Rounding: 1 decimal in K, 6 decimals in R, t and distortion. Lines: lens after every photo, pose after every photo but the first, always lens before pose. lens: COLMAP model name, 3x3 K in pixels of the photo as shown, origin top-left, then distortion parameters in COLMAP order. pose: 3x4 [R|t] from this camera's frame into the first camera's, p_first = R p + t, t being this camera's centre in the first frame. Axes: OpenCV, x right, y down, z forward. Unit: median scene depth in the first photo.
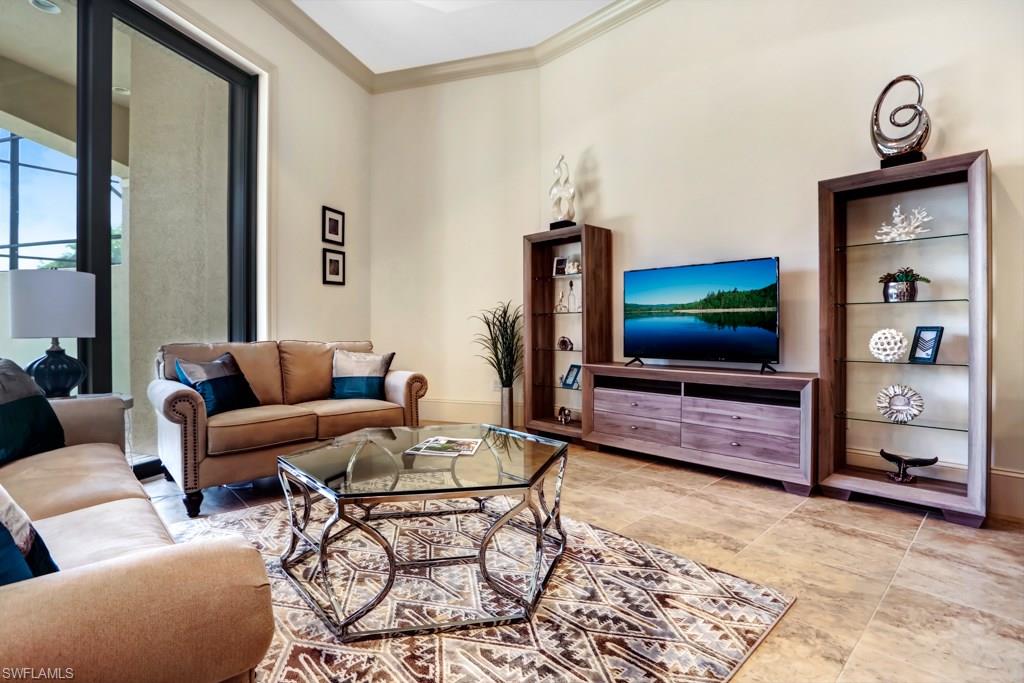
lens RADIAL K [[502.6, 0, 515.3], [0, 502.6, 334.3], [0, 0, 1]] dist [-0.040275, 0.000678]
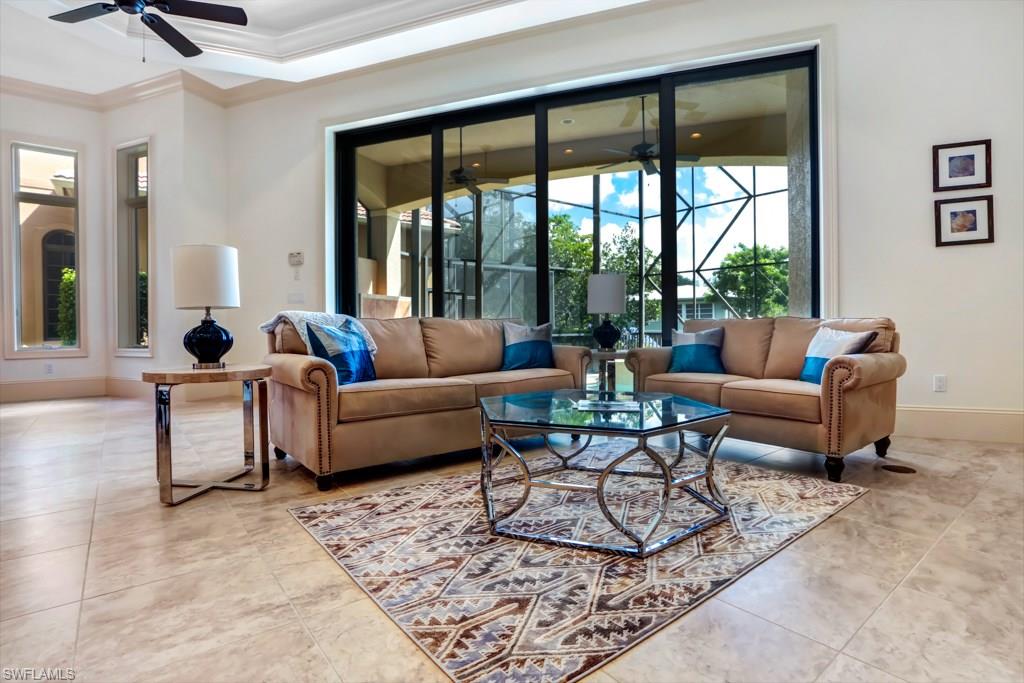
lens RADIAL K [[514.4, 0, 514.6], [0, 514.4, 325.7], [0, 0, 1]] dist [-0.006027, -0.000563]
pose [[-0.083230, 0.006475, -0.996509, 1.032138], [-0.005864, 0.999958, 0.006987, 0.044146], [0.996513, 0.006425, -0.083189, 0.929987]]
